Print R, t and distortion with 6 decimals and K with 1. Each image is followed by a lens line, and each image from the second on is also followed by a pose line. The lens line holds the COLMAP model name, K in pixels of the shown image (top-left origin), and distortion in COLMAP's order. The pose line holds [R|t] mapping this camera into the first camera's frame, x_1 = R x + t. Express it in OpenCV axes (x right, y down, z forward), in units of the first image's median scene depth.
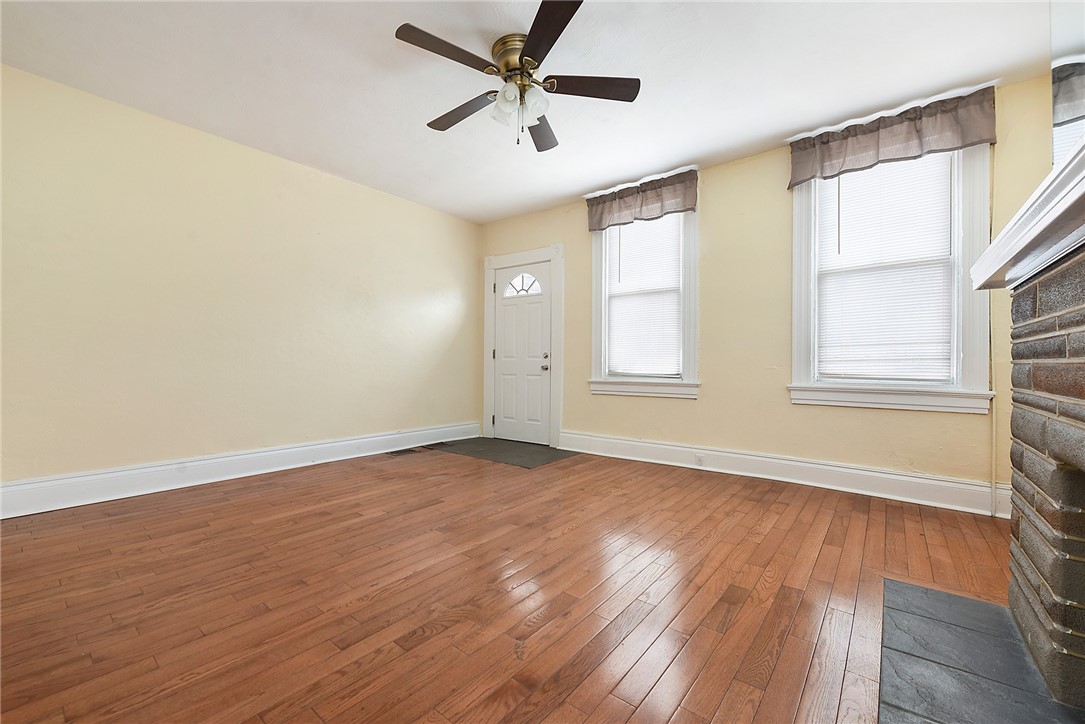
lens RADIAL K [[436.8, 0, 537.5], [0, 436.8, 382.7], [0, 0, 1]] dist [0.000276, -0.001714]
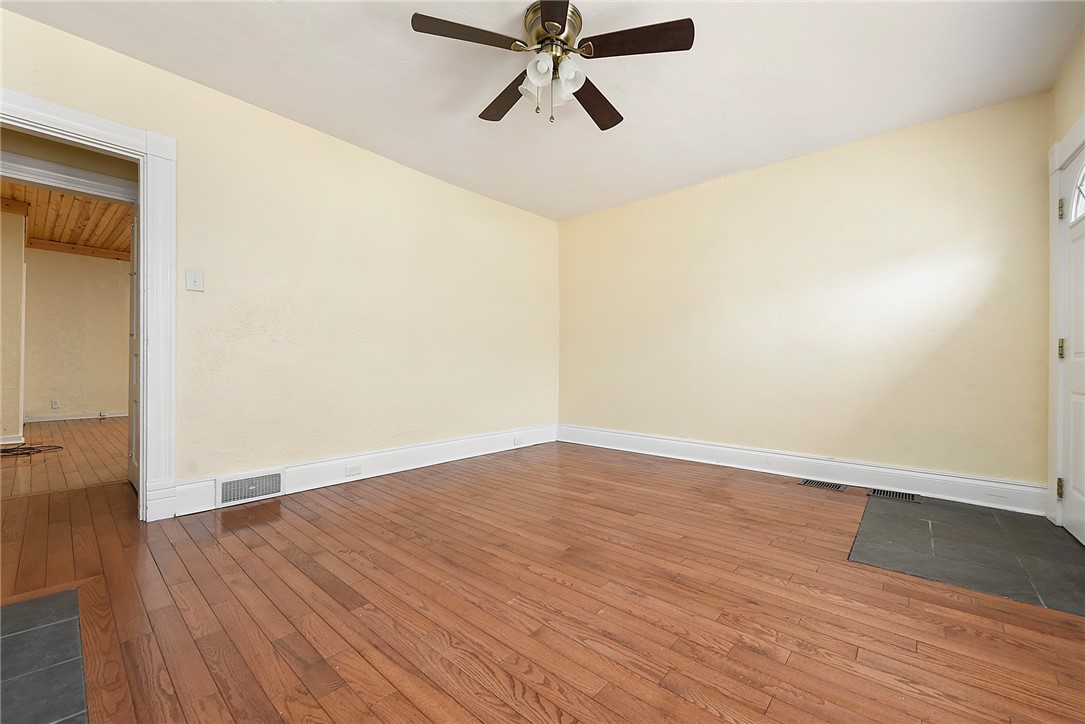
lens RADIAL K [[436.8, 0, 544.1], [0, 436.8, 370.7], [0, 0, 1]] dist [0.000276, -0.001714]
pose [[-0.036777, 0.011196, -0.999261, 0.657771], [-0.053499, 0.998481, 0.013156, -0.030932], [0.997890, 0.053943, -0.036122, 0.775867]]
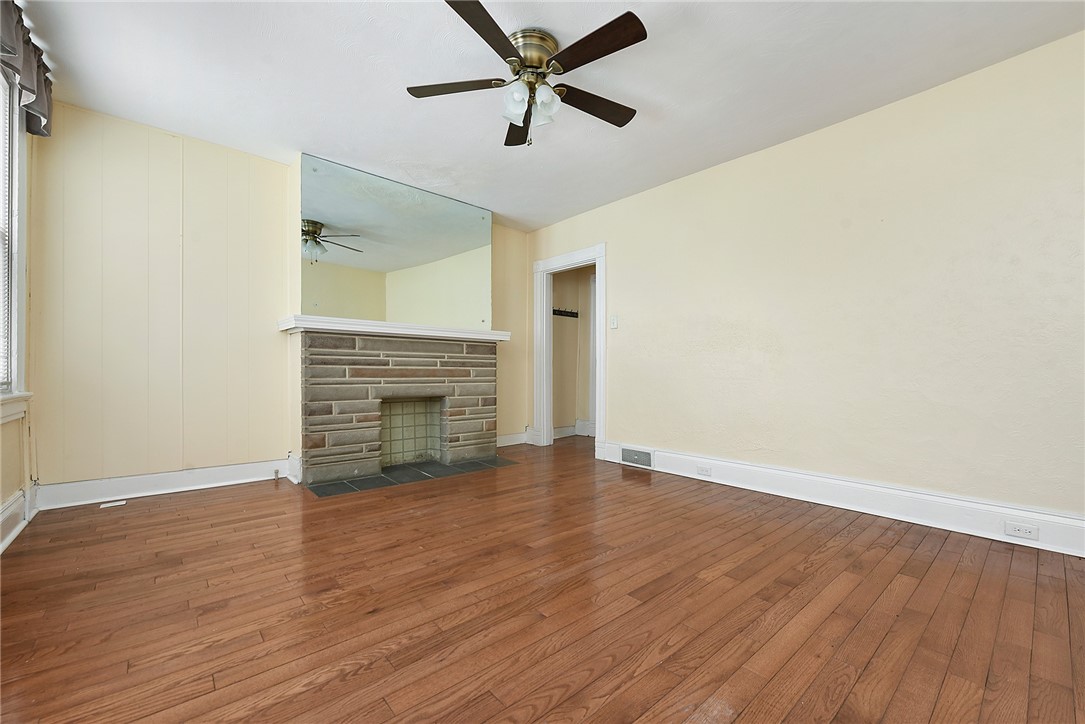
lens RADIAL K [[436.8, 0, 545.3], [0, 436.8, 368.3], [0, 0, 1]] dist [0.000276, -0.001714]
pose [[-0.986385, -0.012561, 0.163975, -0.182882], [-0.006258, 0.999224, 0.038899, -0.064640], [-0.164336, 0.037343, -0.985697, 1.507896]]
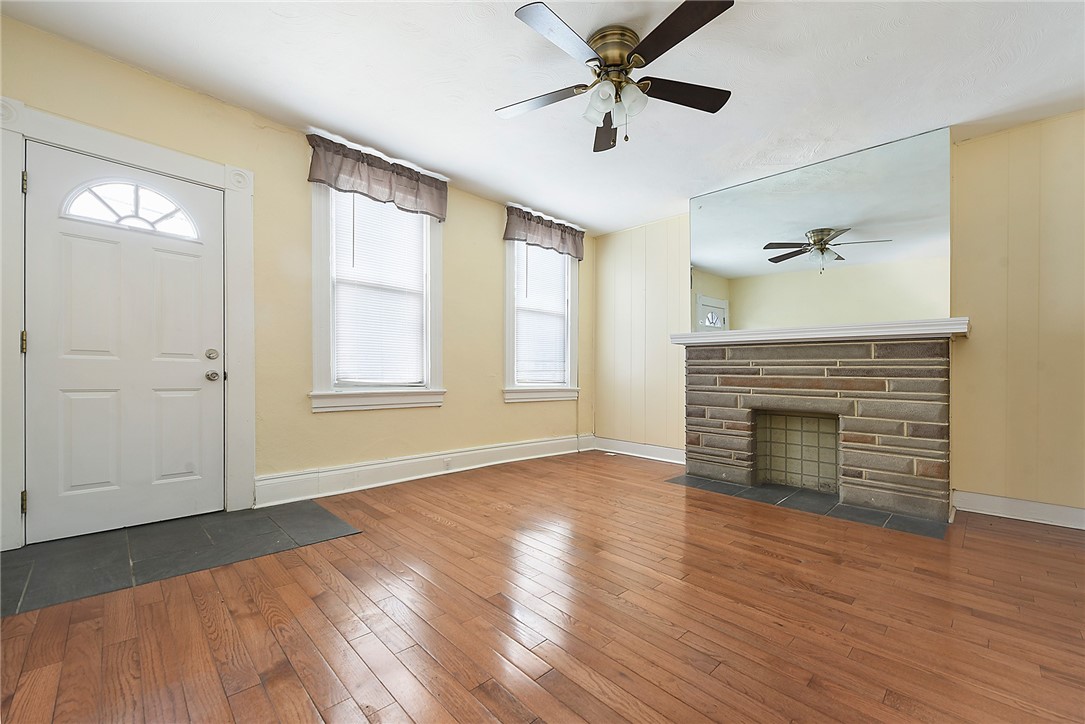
lens RADIAL K [[436.8, 0, 545.5], [0, 436.8, 379.4], [0, 0, 1]] dist [0.000276, -0.001714]
pose [[0.112466, -0.014601, 0.993548, -0.773079], [0.027477, 0.999555, 0.011579, -0.037726], [-0.993276, 0.025997, 0.112818, 0.800733]]
